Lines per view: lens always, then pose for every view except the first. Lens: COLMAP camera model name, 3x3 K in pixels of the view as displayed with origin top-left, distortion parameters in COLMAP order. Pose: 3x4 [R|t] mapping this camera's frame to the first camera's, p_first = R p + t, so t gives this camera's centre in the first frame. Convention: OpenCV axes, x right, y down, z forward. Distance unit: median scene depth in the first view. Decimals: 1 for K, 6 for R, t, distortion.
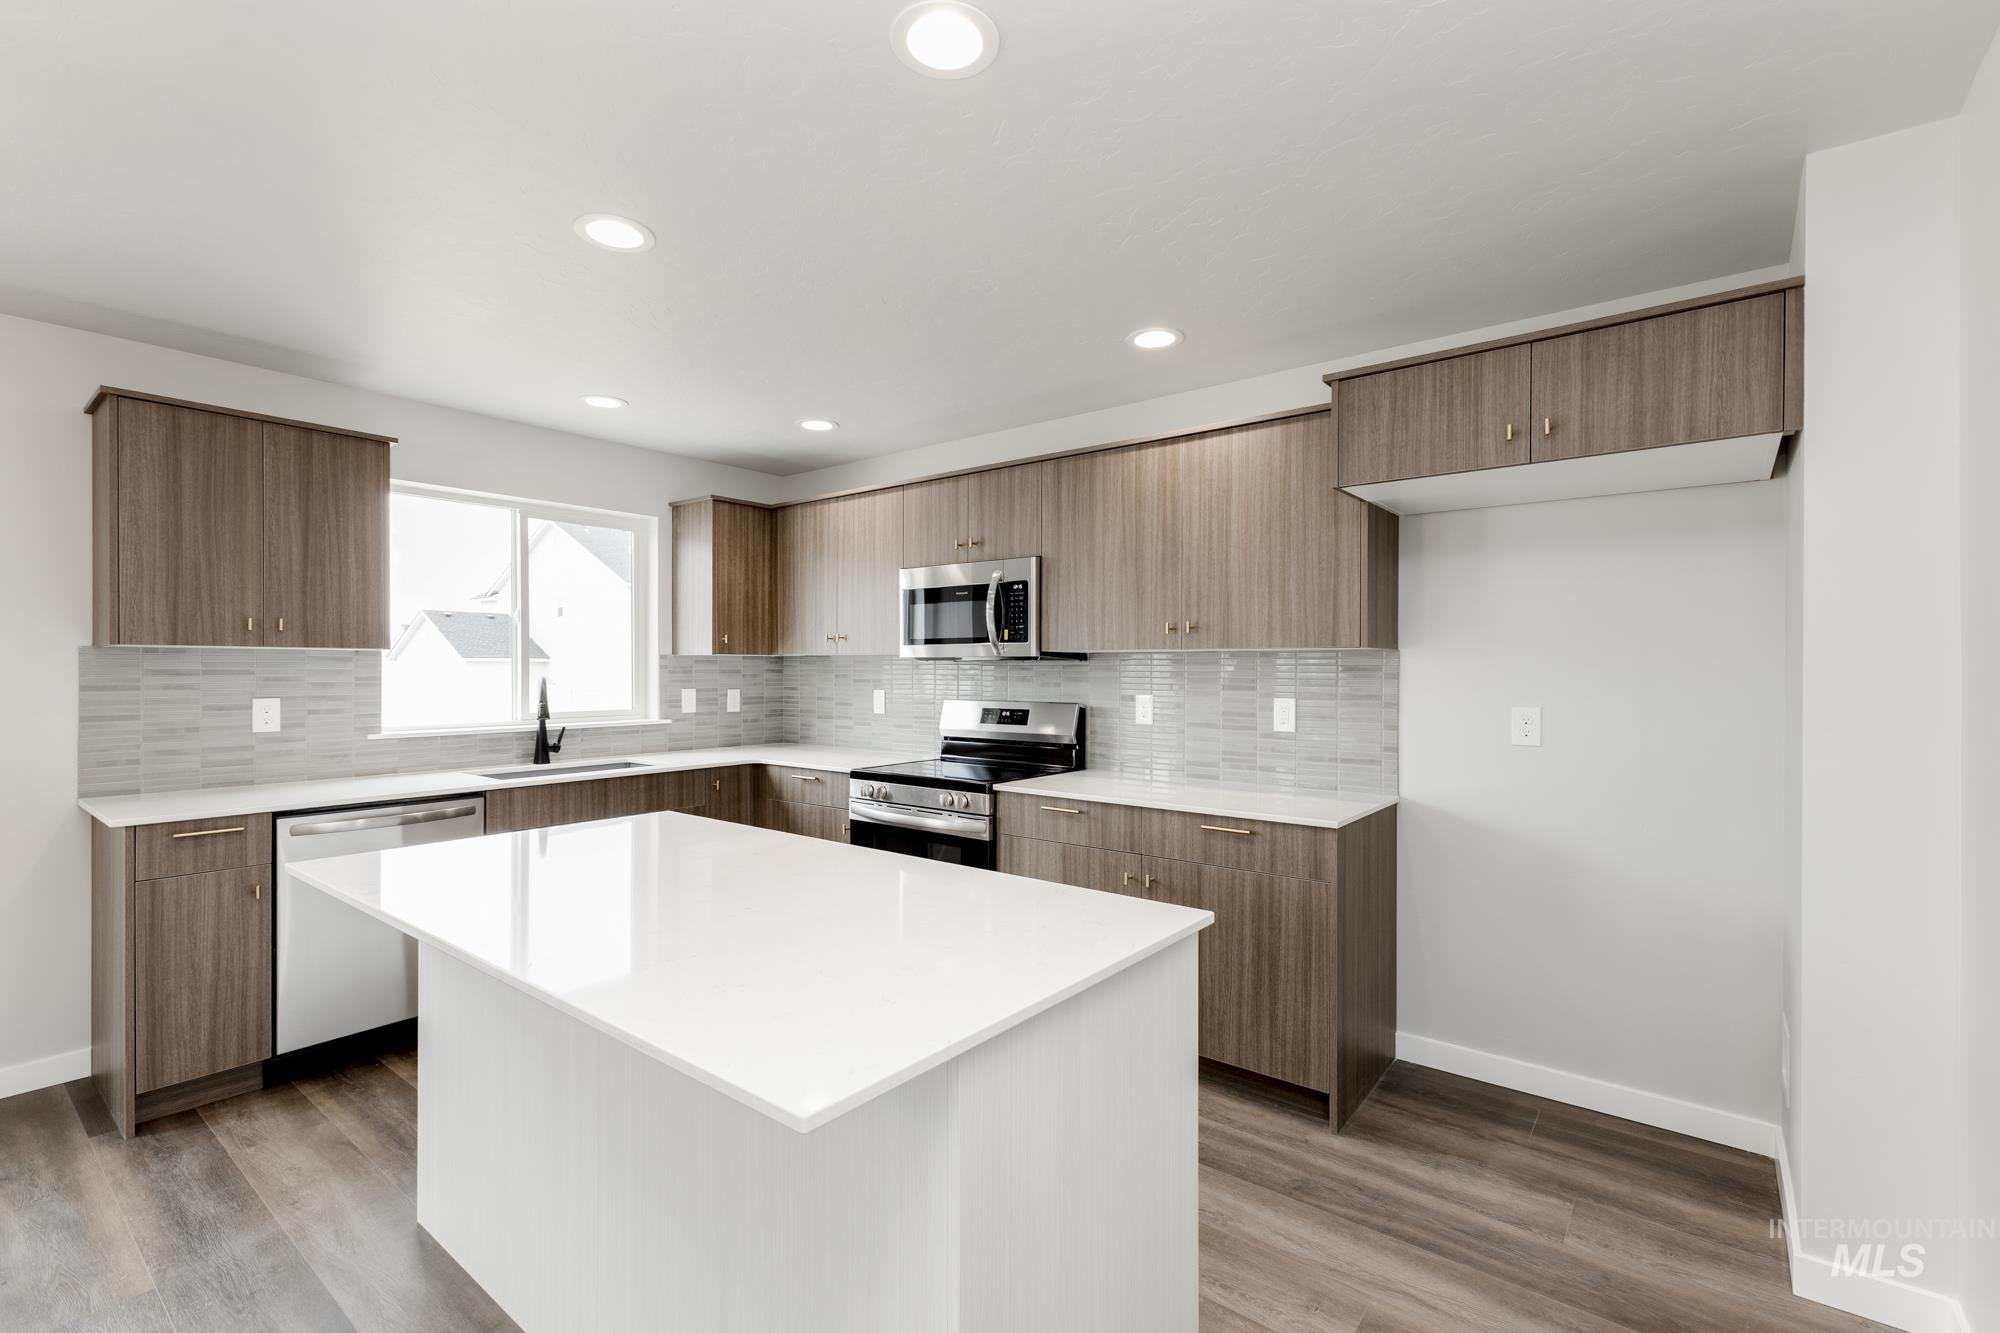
lens RADIAL K [[892.3, 0, 965.7], [0, 892.3, 668.6], [0, 0, 1]] dist [0.002262, 0.000219]
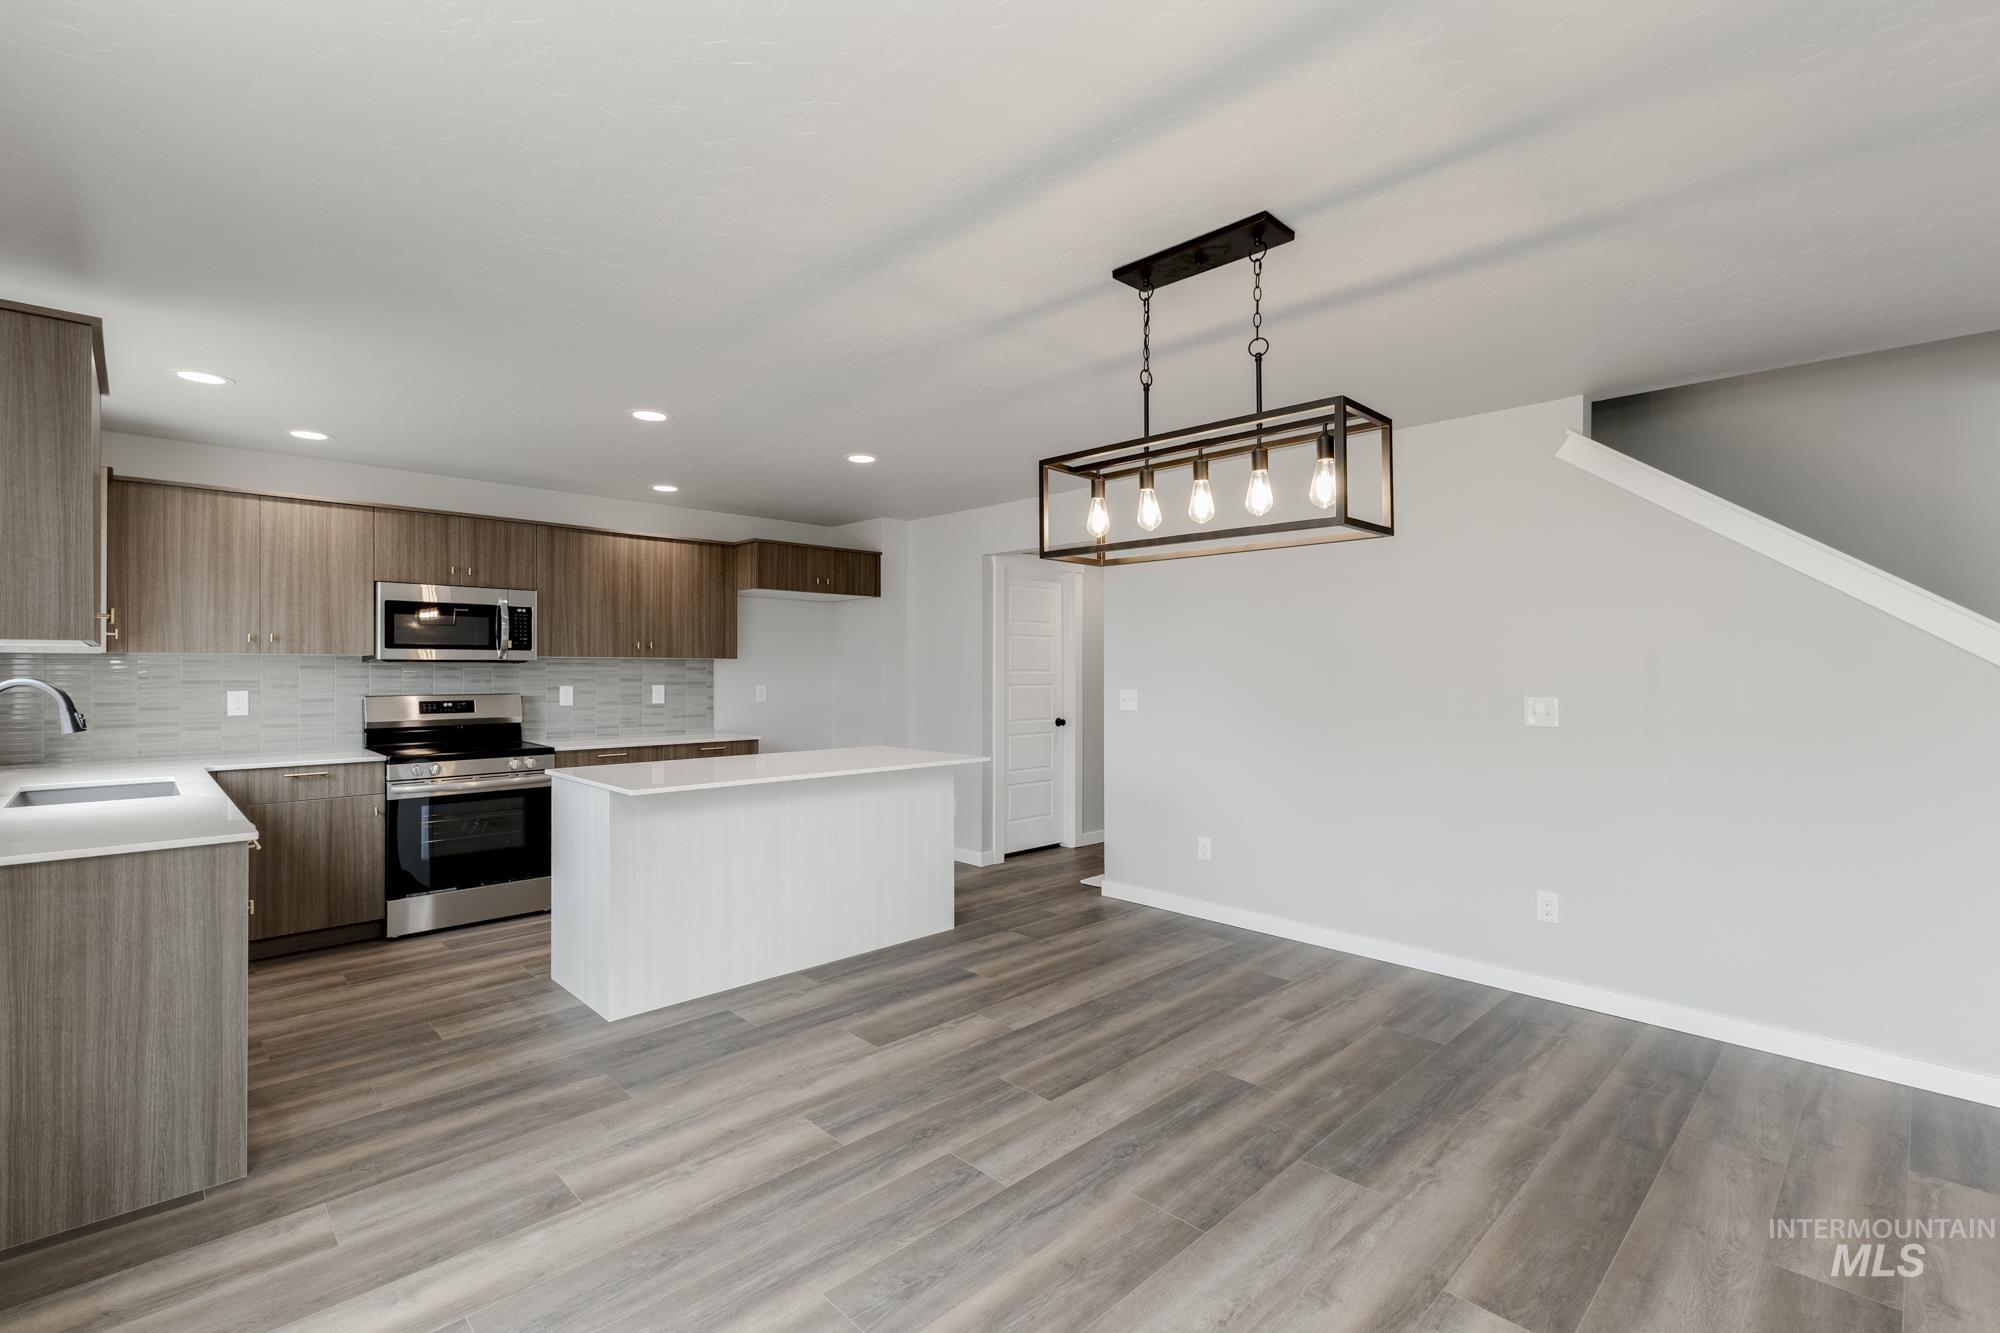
lens RADIAL K [[931.3, 0, 1053.9], [0, 931.3, 669.7], [0, 0, 1]] dist [0.004277, 0.000668]
pose [[0.064549, -0.002056, 0.997912, -1.387262], [-0.000220, 0.999998, 0.002075, -0.002183], [-0.997914, -0.000354, 0.064549, 0.072437]]
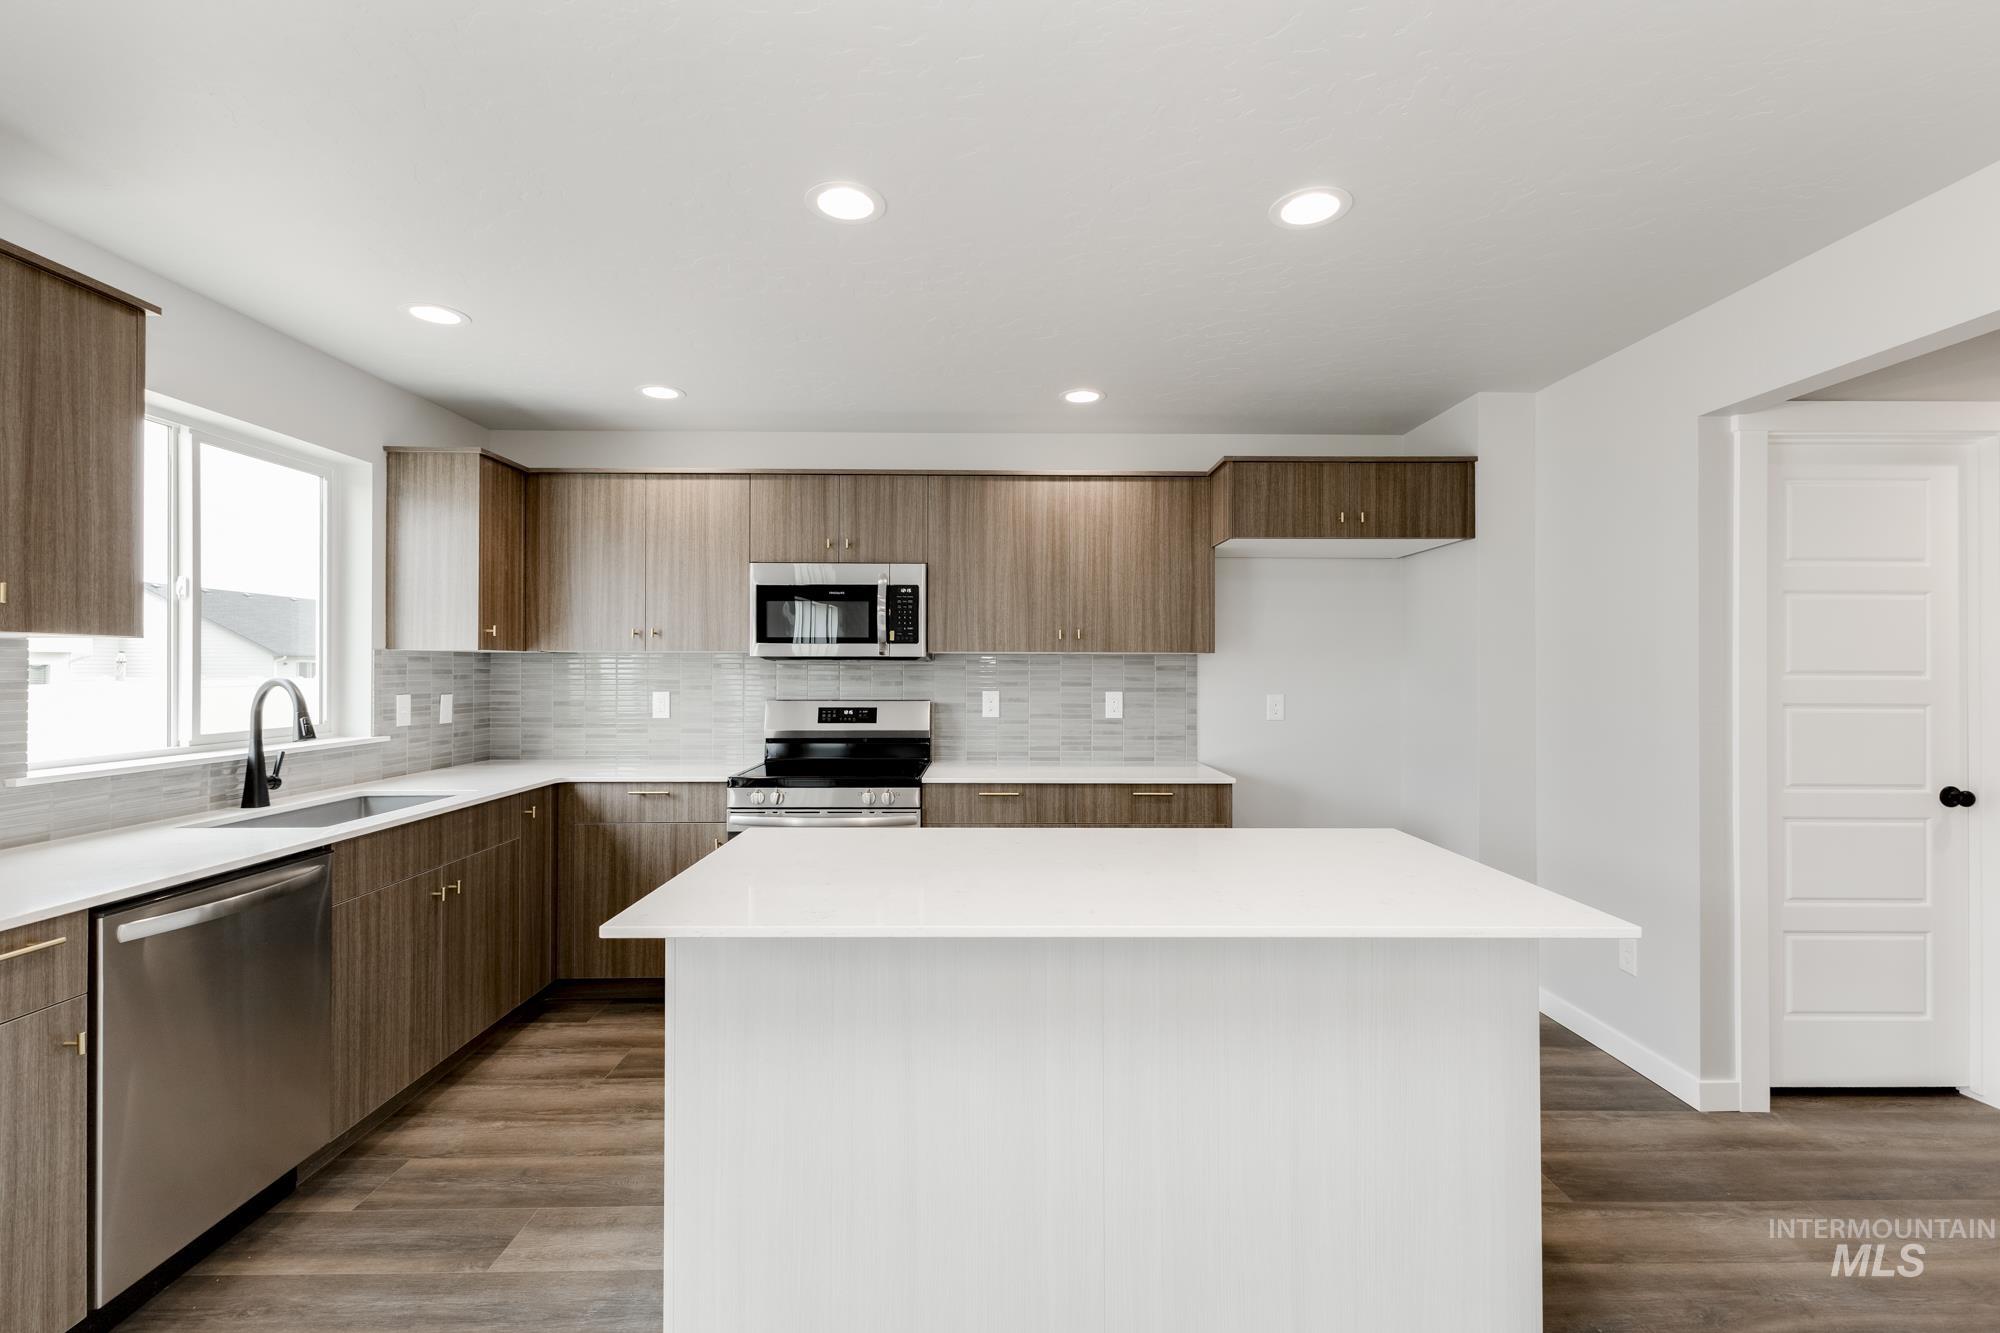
lens RADIAL K [[920.4, 0, 980.5], [0, 920.4, 663.8], [0, 0, 1]] dist [0.005971, -0.000157]
pose [[0.766823, 0.003435, 0.641849, -0.588144], [-0.000804, 0.999990, -0.004390, -0.000637], [-0.641858, 0.002850, 0.766818, 0.112562]]
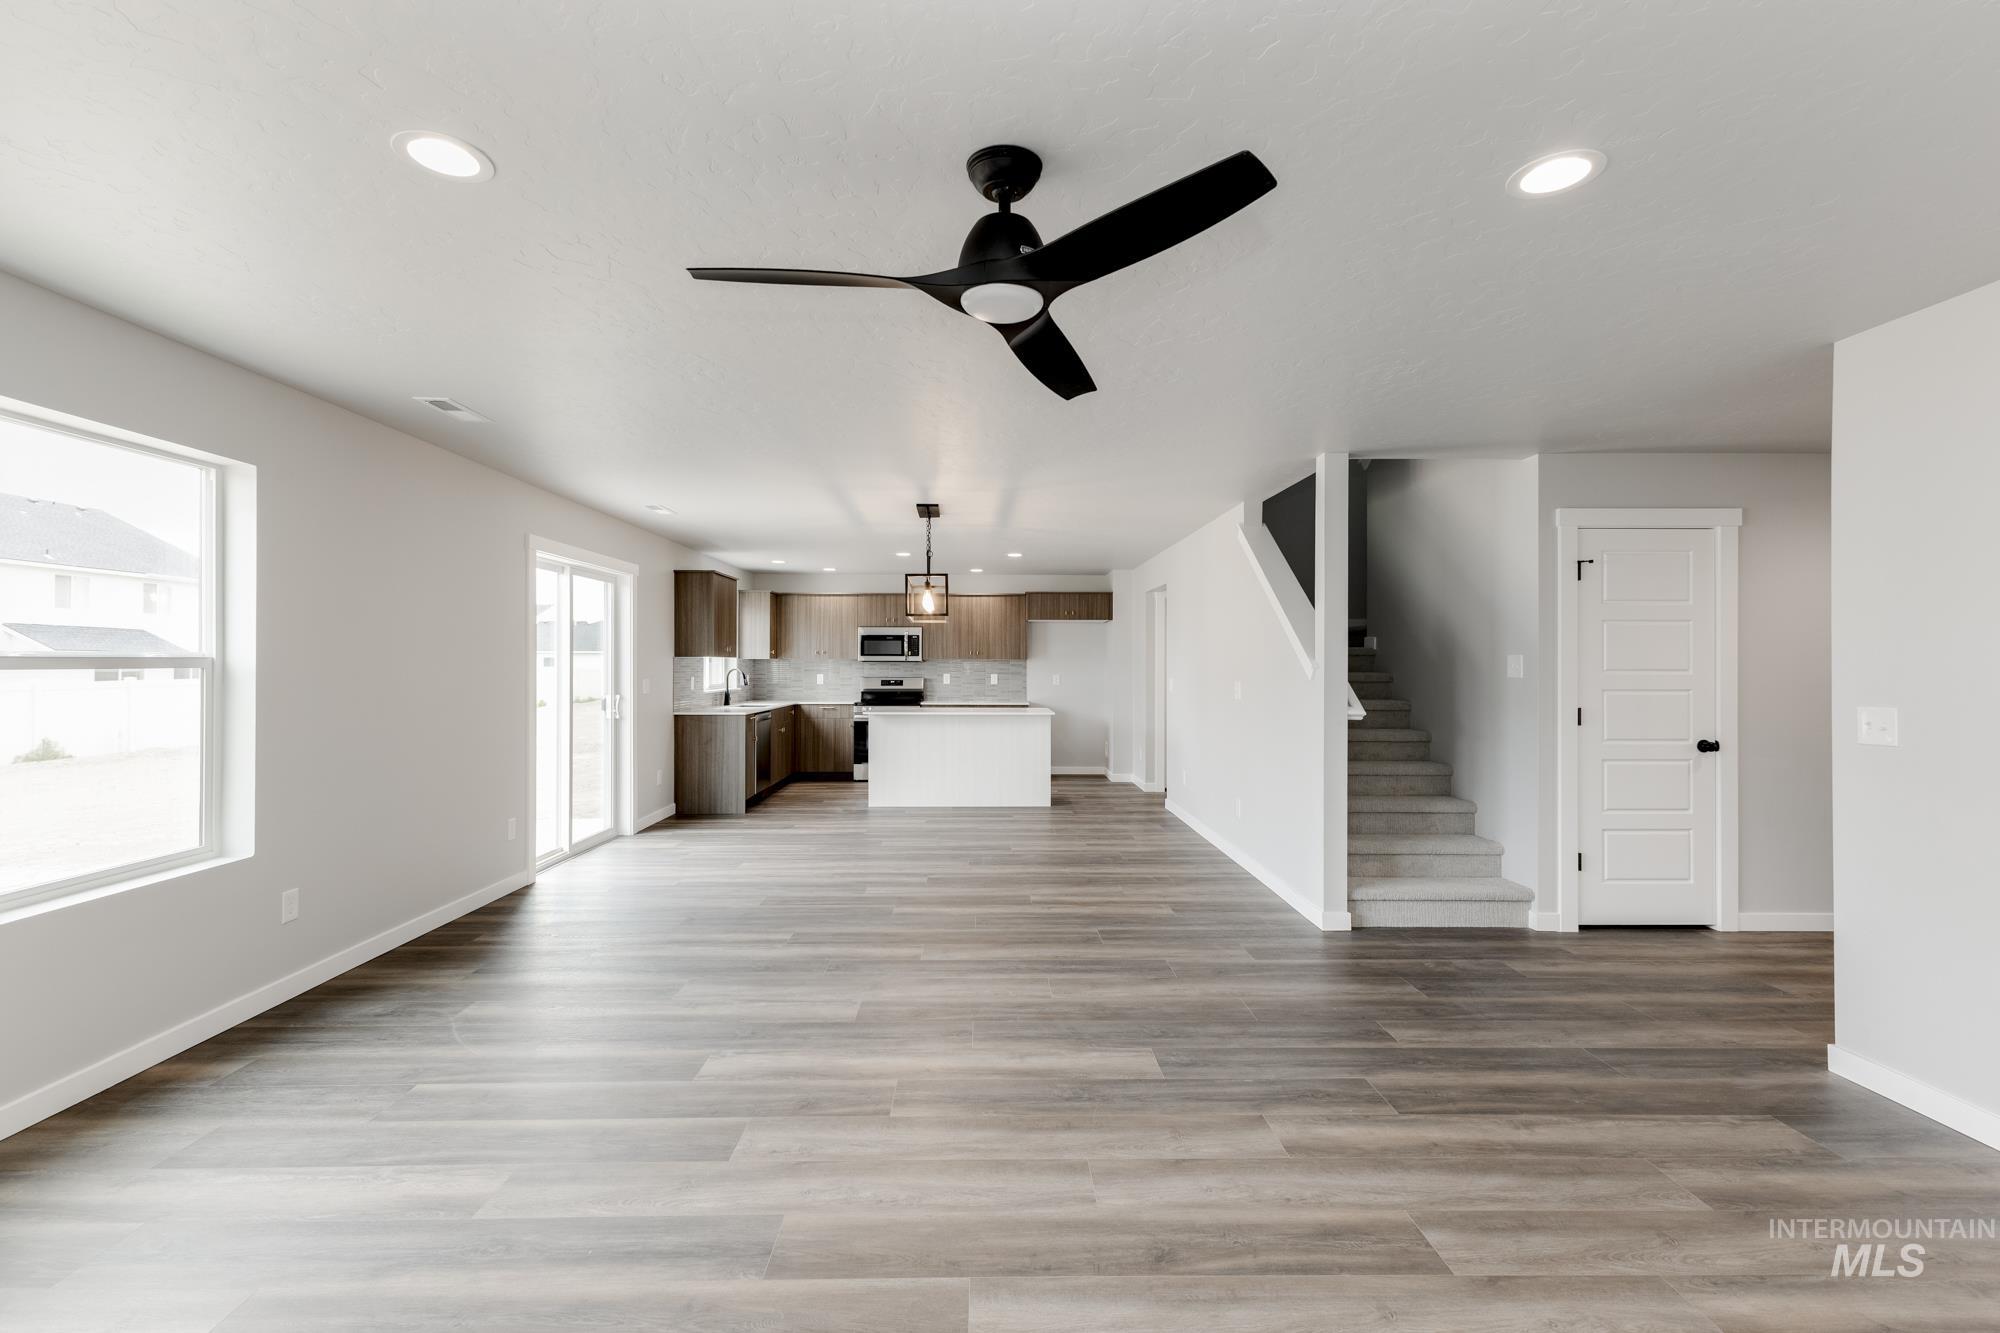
lens RADIAL K [[978.6, 0, 967.8], [0, 978.6, 661.0], [0, 0, 1]] dist [0.005357, 0.000761]
pose [[0.775990, 0.003238, 0.630736, -1.874062], [-0.001091, 0.999992, -0.003792, -0.001561], [-0.630744, 0.002254, 0.775988, -1.634830]]
